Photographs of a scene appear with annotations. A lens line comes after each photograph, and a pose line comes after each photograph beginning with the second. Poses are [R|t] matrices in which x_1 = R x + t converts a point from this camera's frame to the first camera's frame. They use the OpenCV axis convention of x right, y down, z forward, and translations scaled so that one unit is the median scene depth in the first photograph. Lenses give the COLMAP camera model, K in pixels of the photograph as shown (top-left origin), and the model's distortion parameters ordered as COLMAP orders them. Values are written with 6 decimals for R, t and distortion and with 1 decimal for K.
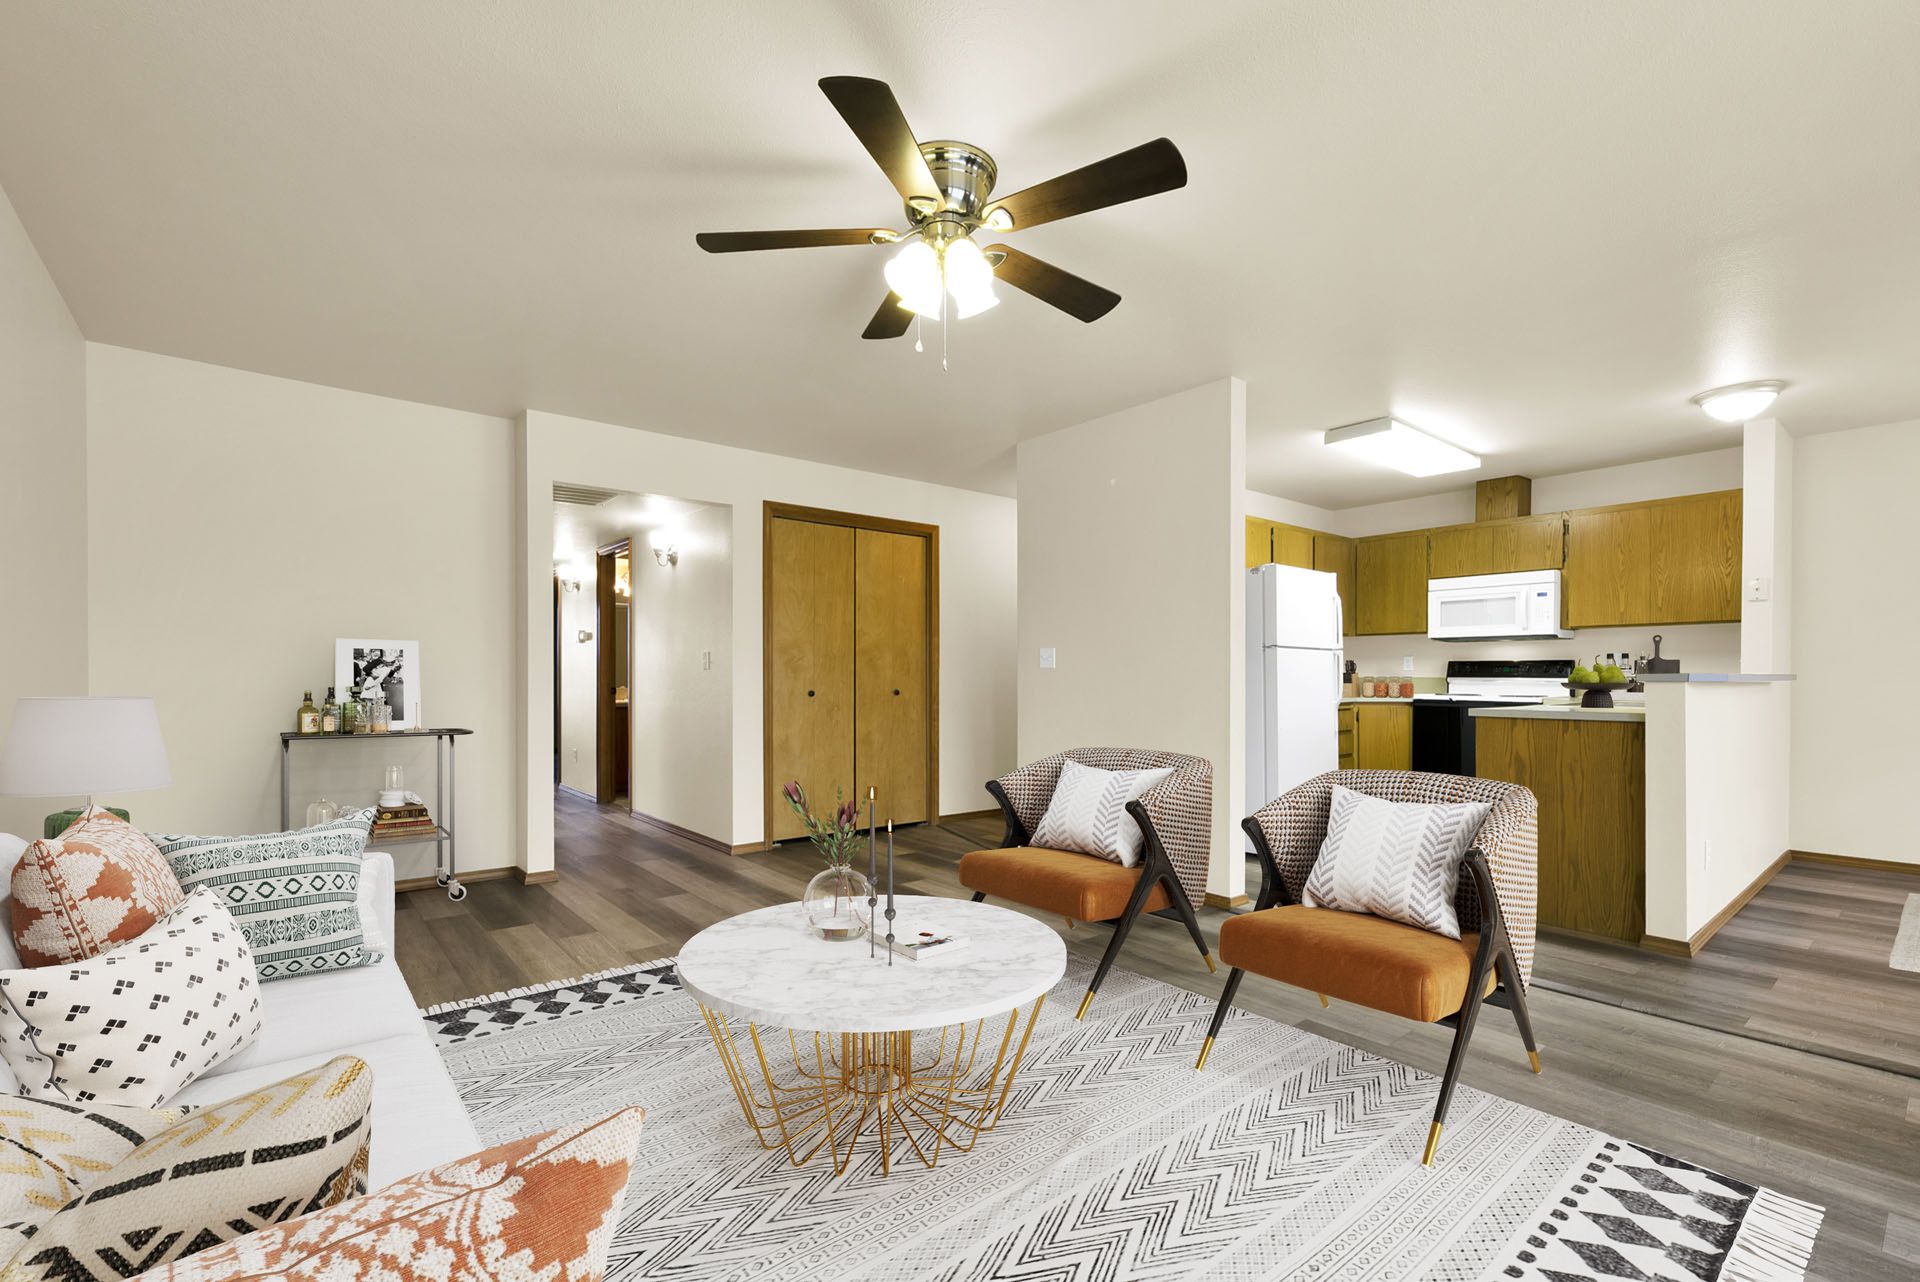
lens RADIAL K [[840.4, 0, 941.3], [0, 840.4, 690.4], [0, 0, 1]] dist [-0.002485, -0.000301]
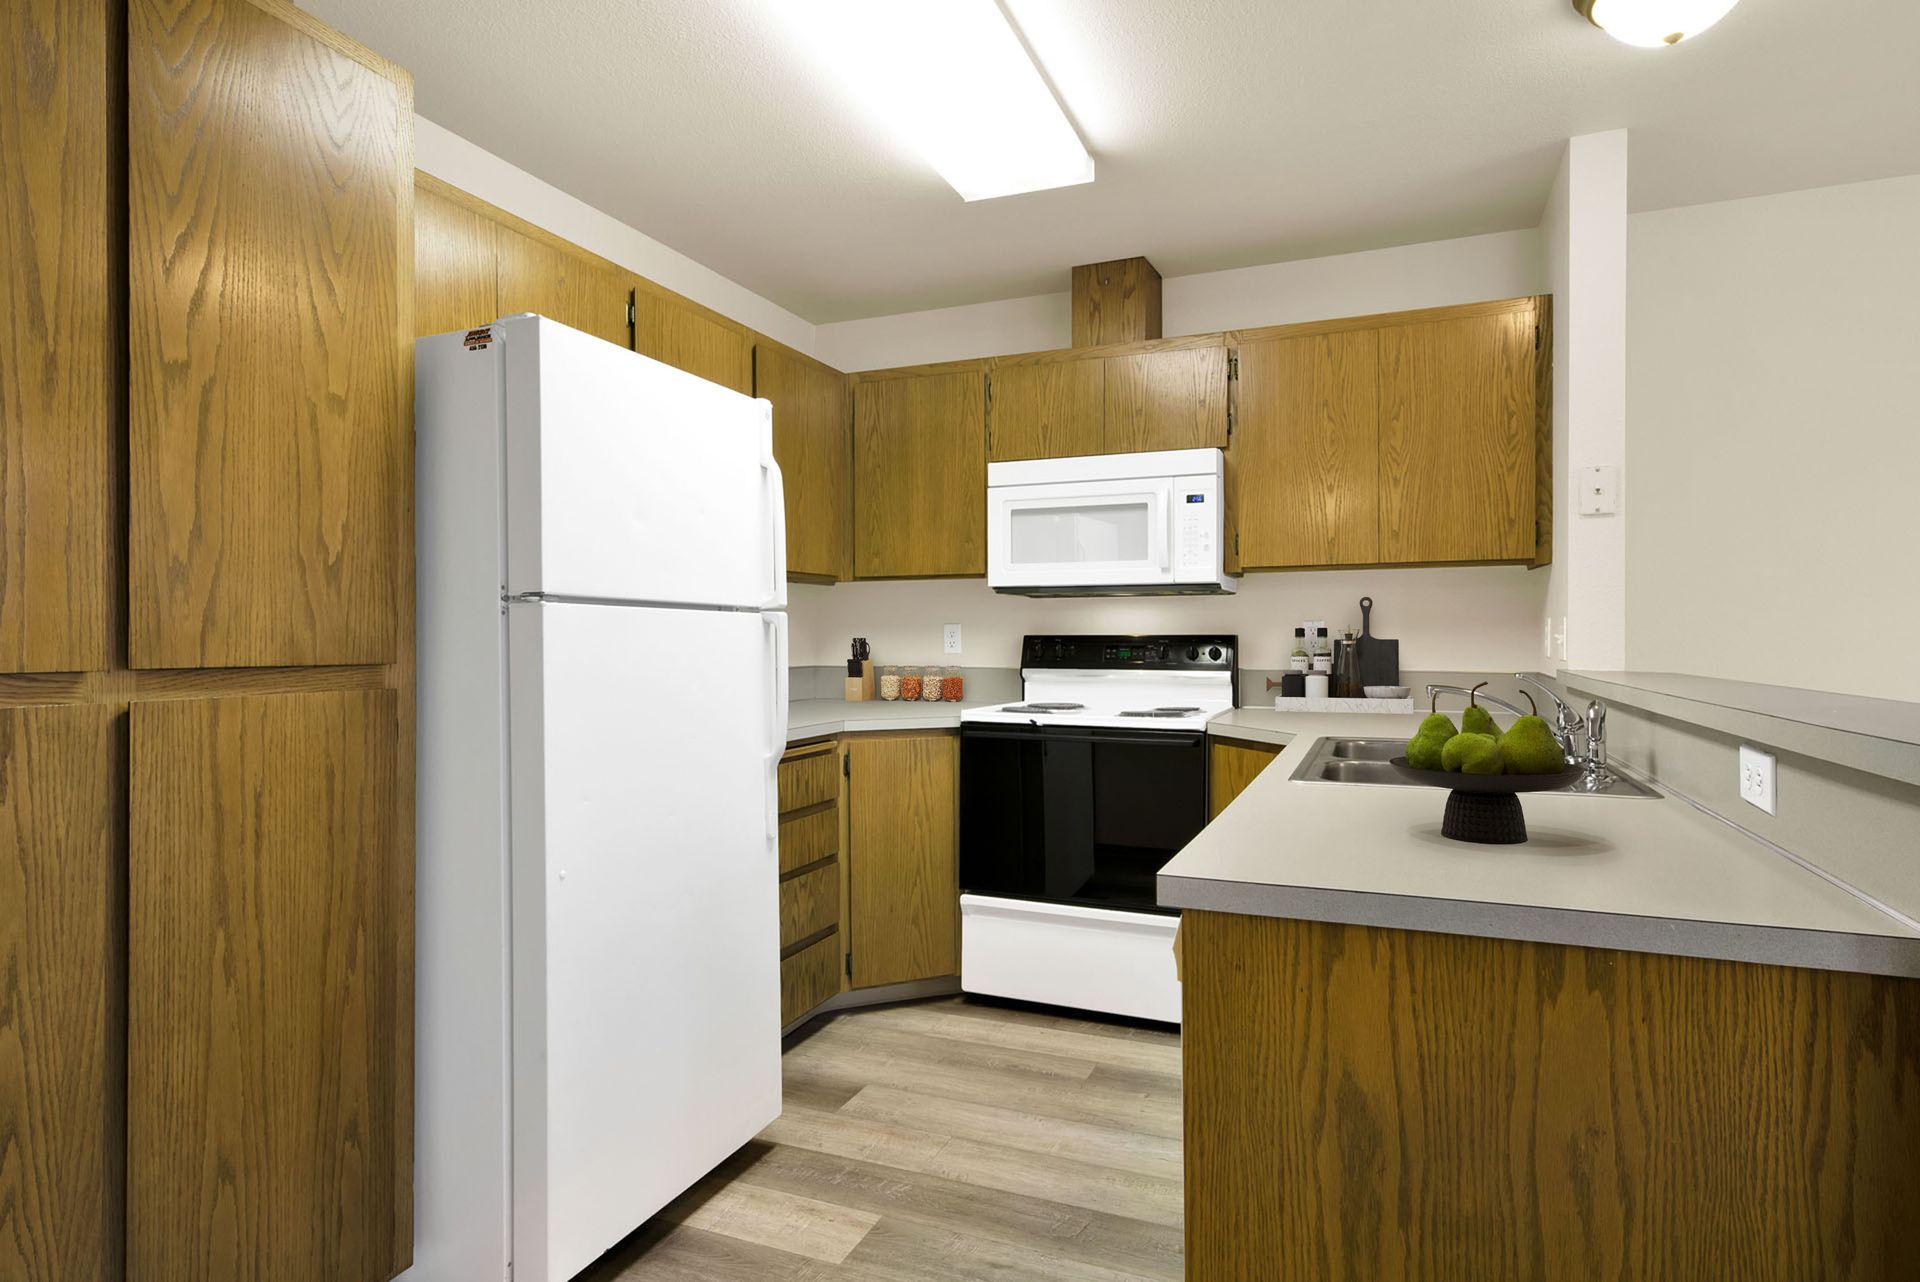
lens RADIAL K [[1093.6, 0, 962.2], [0, 1093.6, 642.7], [0, 0, 1]] dist [-0.002617, -0.000176]
pose [[0.875290, -0.003954, 0.483582, 0.287329], [0.012083, 0.999833, -0.013695, -0.024823], [-0.483447, 0.017830, 0.875192, 0.500883]]
